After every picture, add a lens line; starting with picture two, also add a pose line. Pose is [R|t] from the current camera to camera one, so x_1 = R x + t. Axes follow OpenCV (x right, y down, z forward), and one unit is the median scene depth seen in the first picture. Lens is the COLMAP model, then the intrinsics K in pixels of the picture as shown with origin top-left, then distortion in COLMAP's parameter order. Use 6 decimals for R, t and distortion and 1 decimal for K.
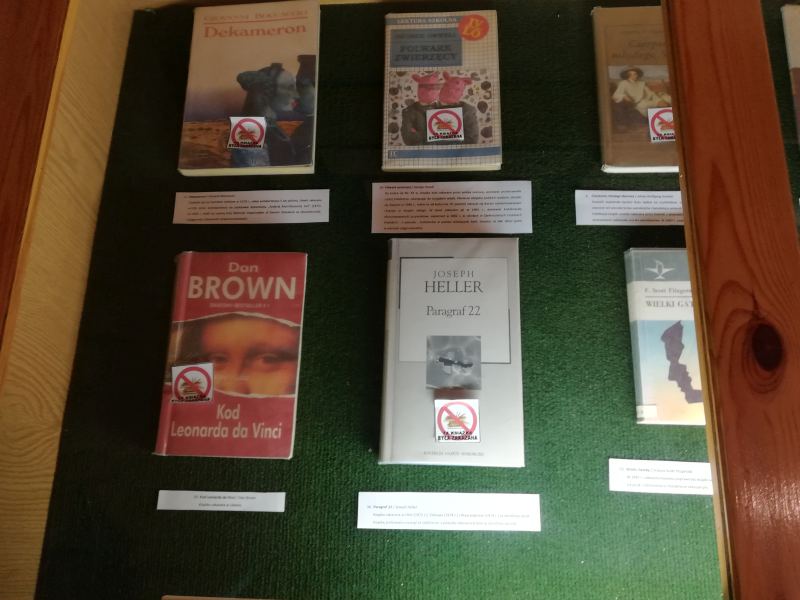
lens RADIAL K [[602.3, 0, 400.0], [0, 602.3, 300.0], [0, 0, 1]] dist [0.000379, -0.003578]
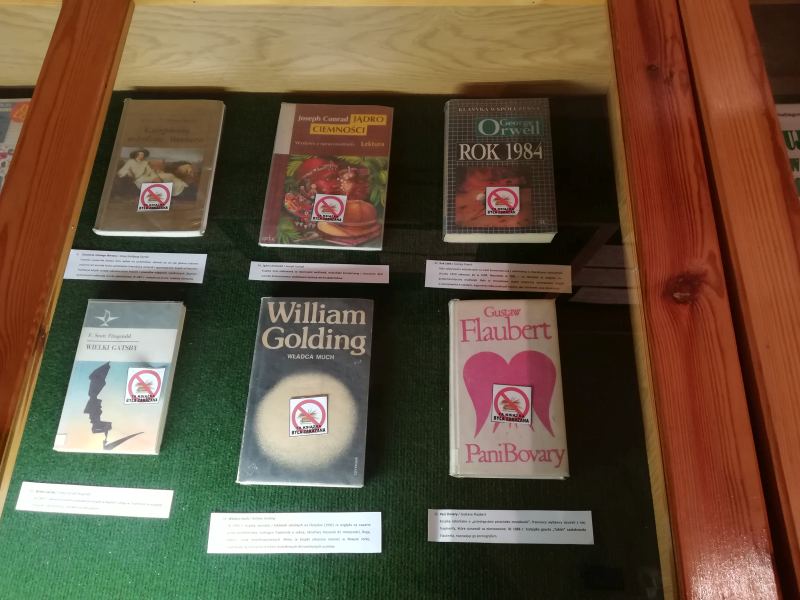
lens RADIAL K [[602.3, 0, 400.0], [0, 602.3, 300.0], [0, 0, 1]] dist [0.000379, -0.003578]
pose [[0.999424, 0.027932, 0.019296, 0.909976], [-0.025688, 0.993810, -0.108080, 0.024512], [-0.022195, 0.107522, 0.993955, -0.161168]]
